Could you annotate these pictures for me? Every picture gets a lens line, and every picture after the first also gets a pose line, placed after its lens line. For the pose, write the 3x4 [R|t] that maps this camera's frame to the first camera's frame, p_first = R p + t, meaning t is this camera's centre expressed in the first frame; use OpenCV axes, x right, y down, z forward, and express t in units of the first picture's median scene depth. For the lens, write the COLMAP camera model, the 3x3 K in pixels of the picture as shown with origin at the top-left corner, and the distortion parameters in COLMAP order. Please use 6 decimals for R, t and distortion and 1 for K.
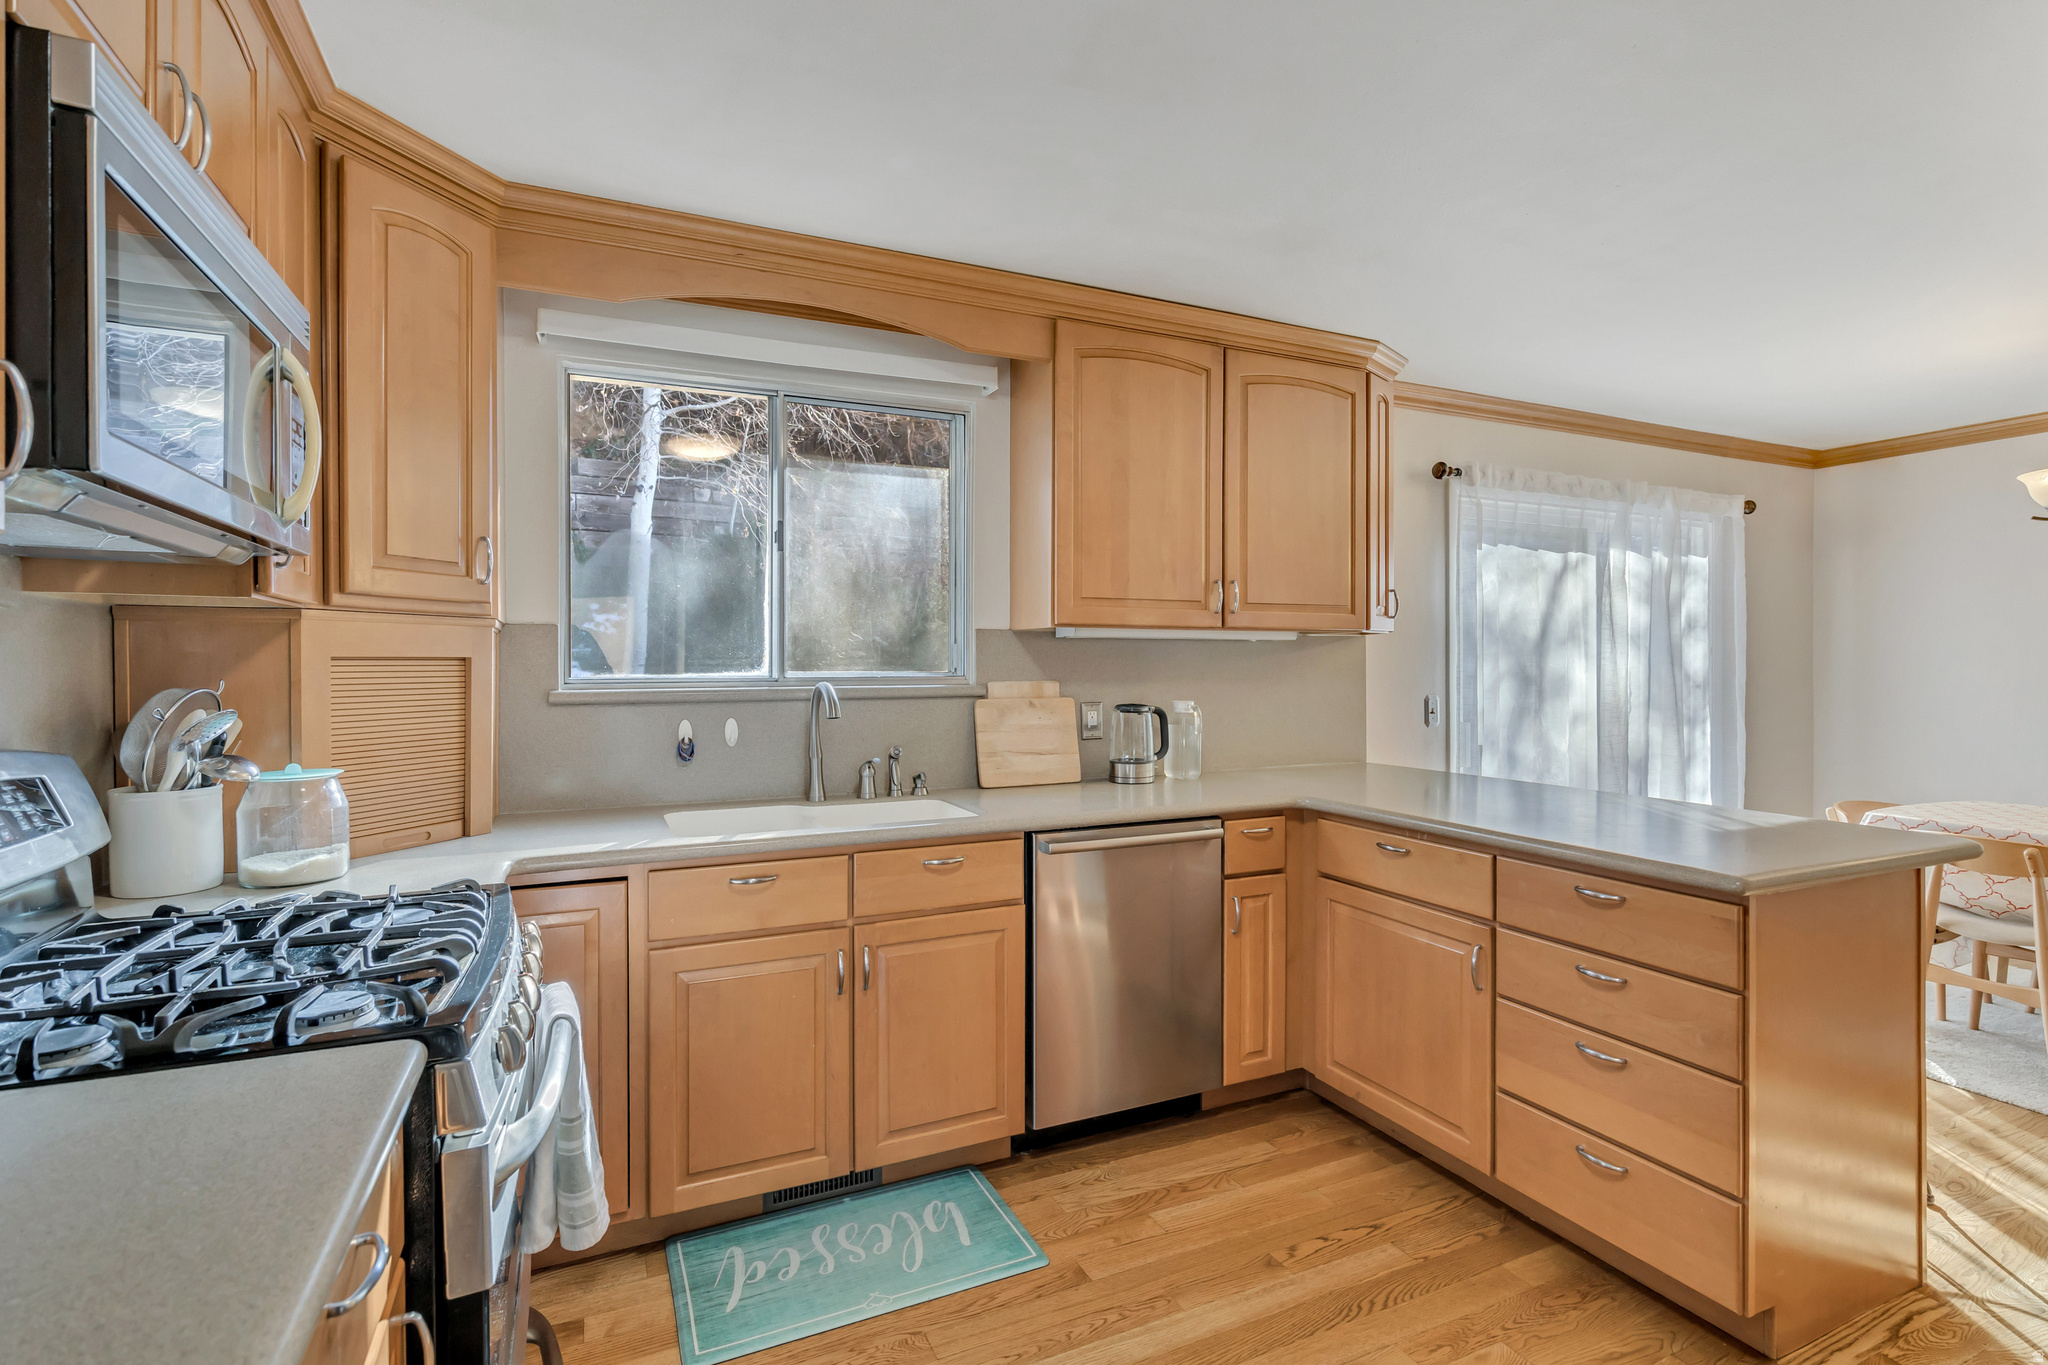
lens RADIAL K [[946.7, 0, 1027.2], [0, 946.7, 678.8], [0, 0, 1]] dist [-0.007996, -0.000647]
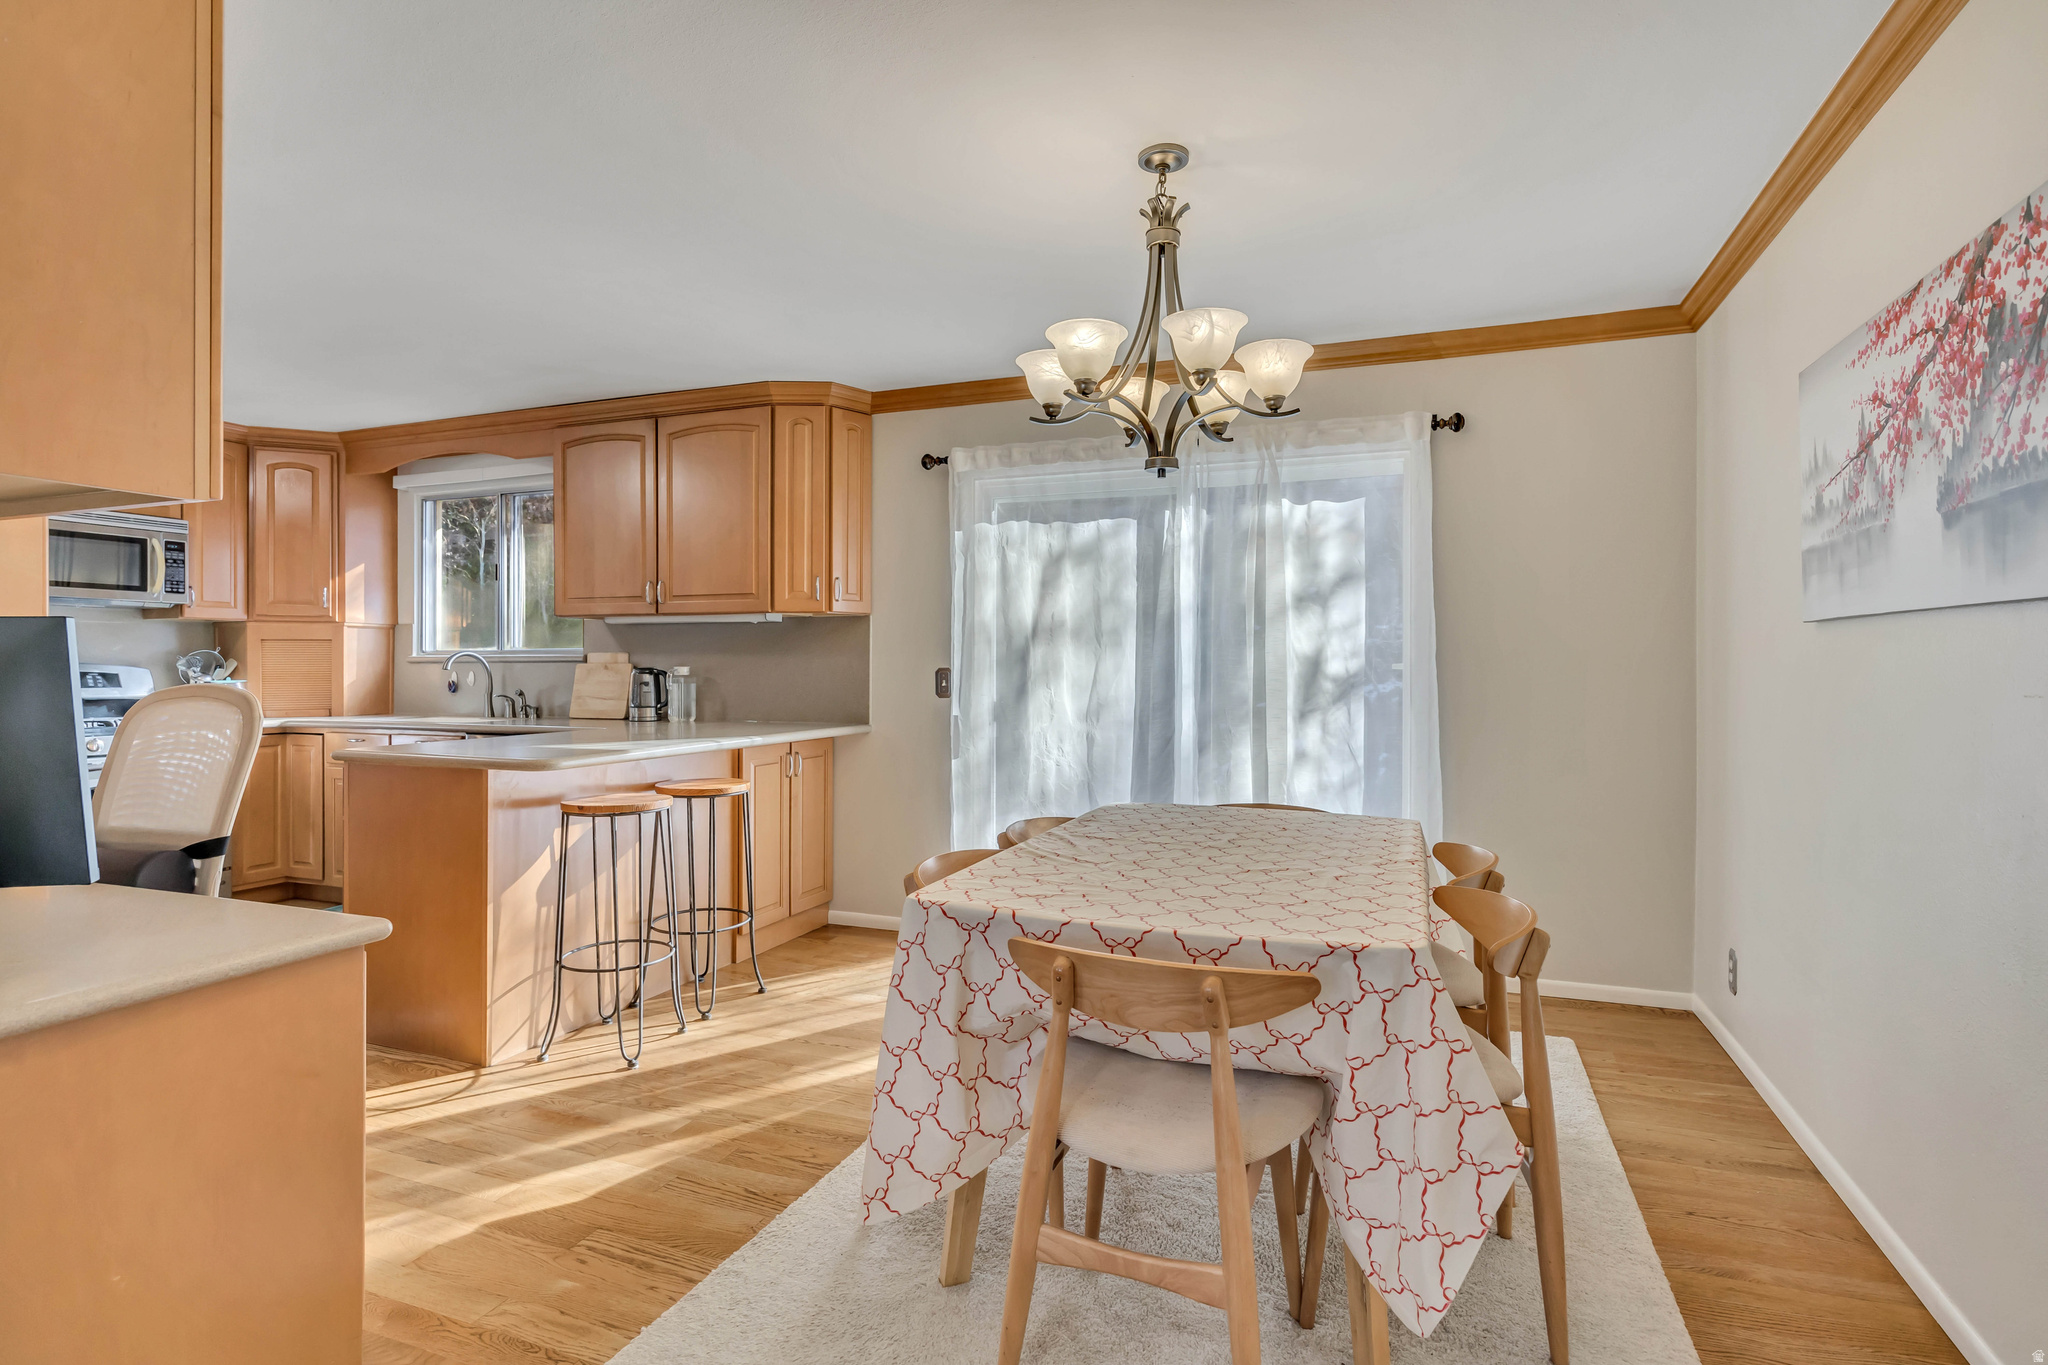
lens RADIAL K [[1030.1, 0, 1017.7], [0, 1030.1, 670.4], [0, 0, 1]] dist [-0.001067, -0.001200]
pose [[0.694731, 0.008931, -0.719214, 1.784283], [-0.013387, 0.999910, -0.000514, 0.025154], [0.719145, 0.009985, 0.694789, 0.329818]]
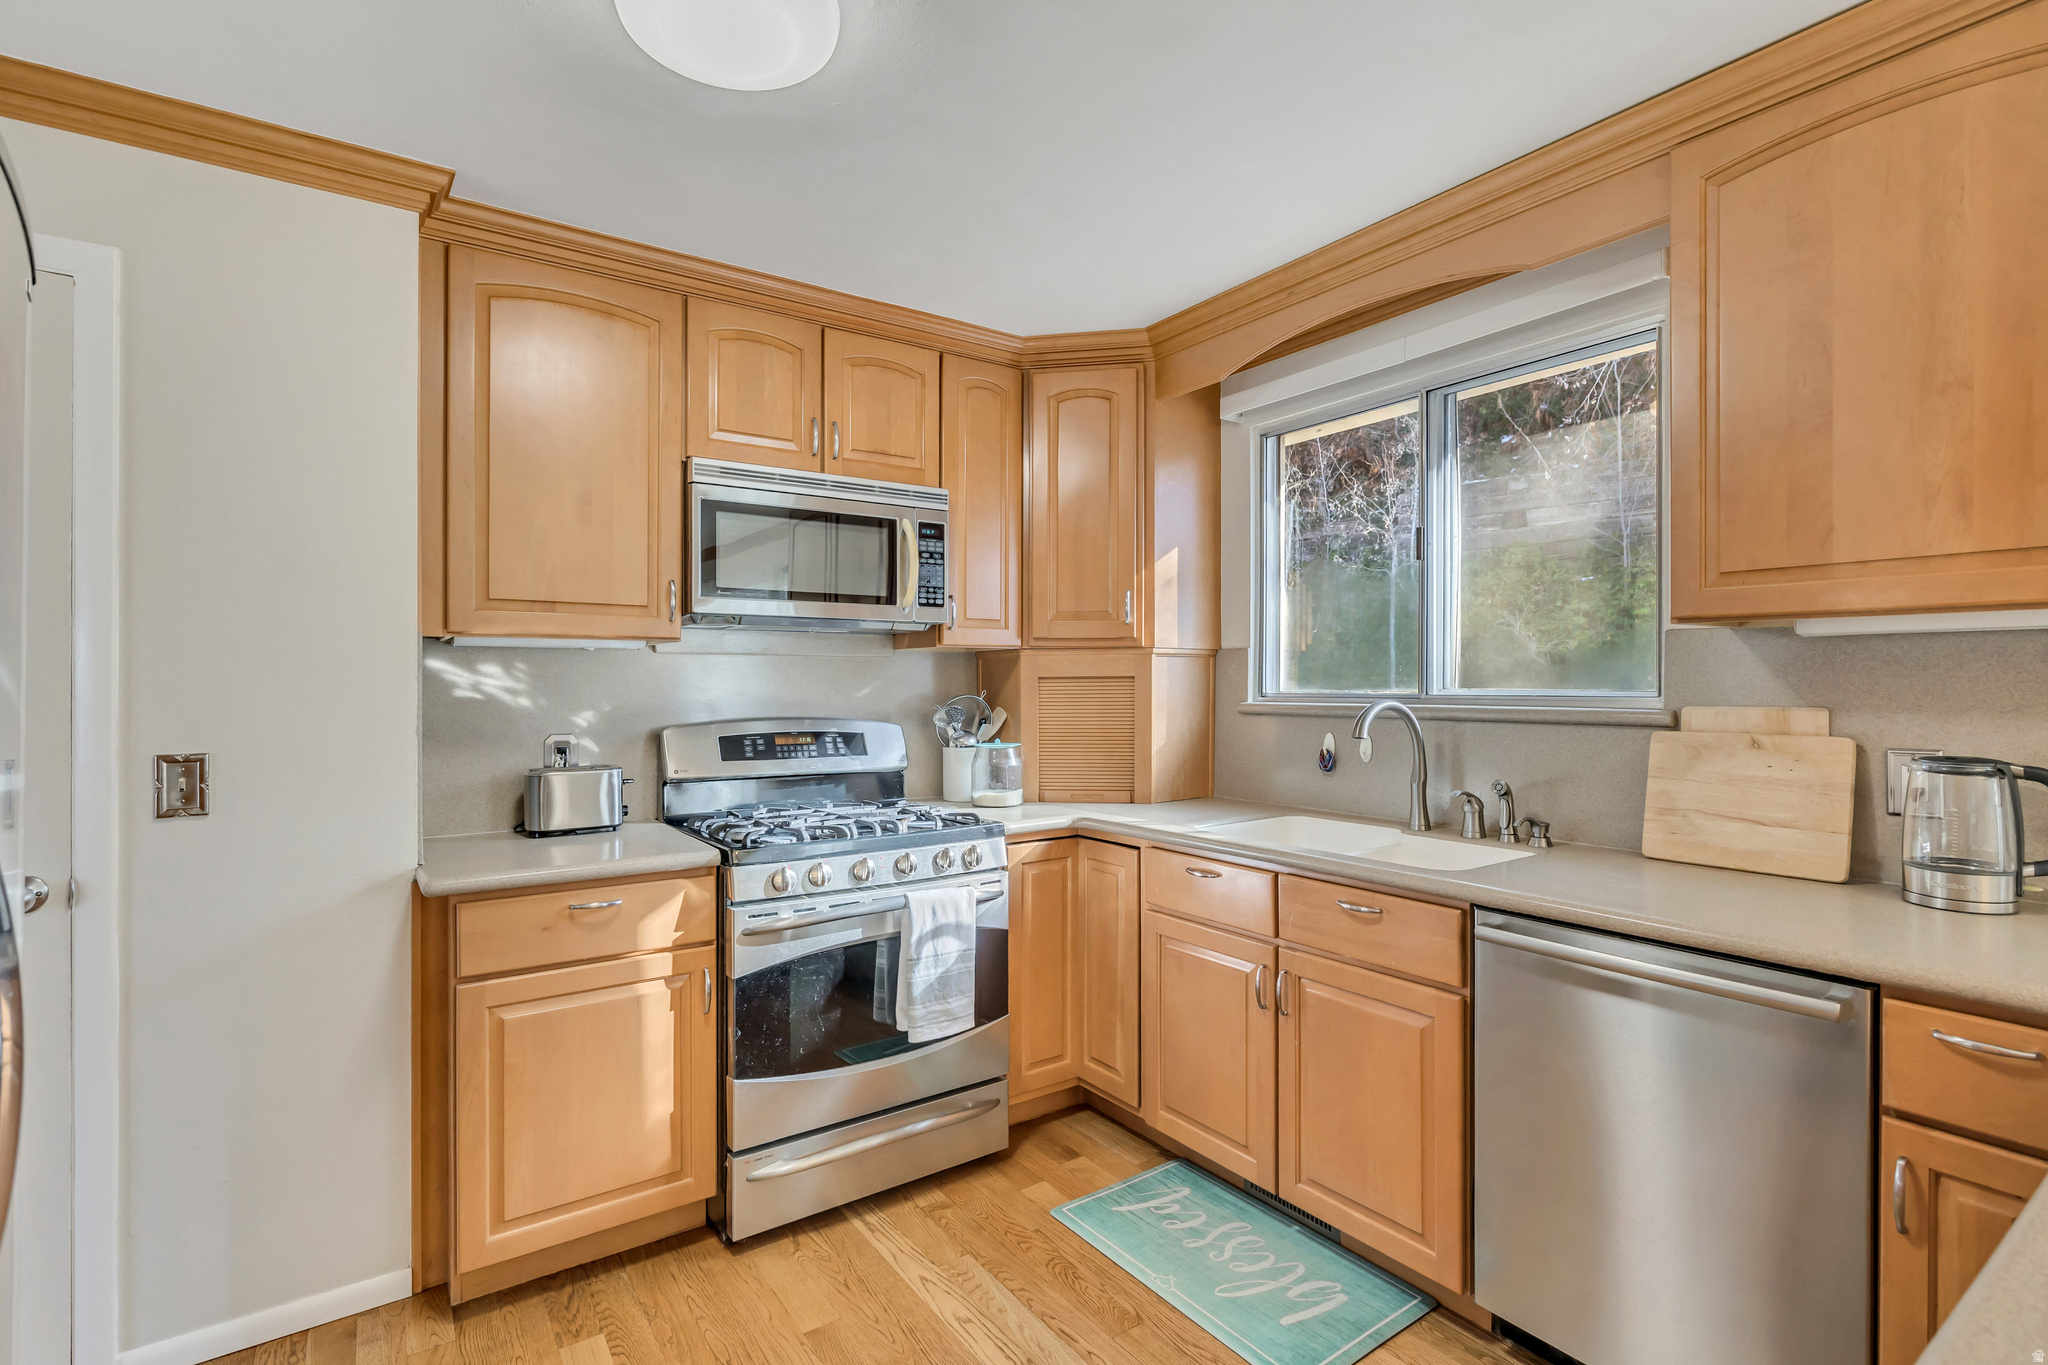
lens RADIAL K [[946.7, 0, 1027.9], [0, 946.7, 685.4], [0, 0, 1]] dist [-0.007996, -0.000647]
pose [[0.181039, 0.008382, -0.983440, 0.565454], [-0.012149, 0.999906, 0.006286, -0.010633], [0.983401, 0.010810, 0.181124, 0.430568]]
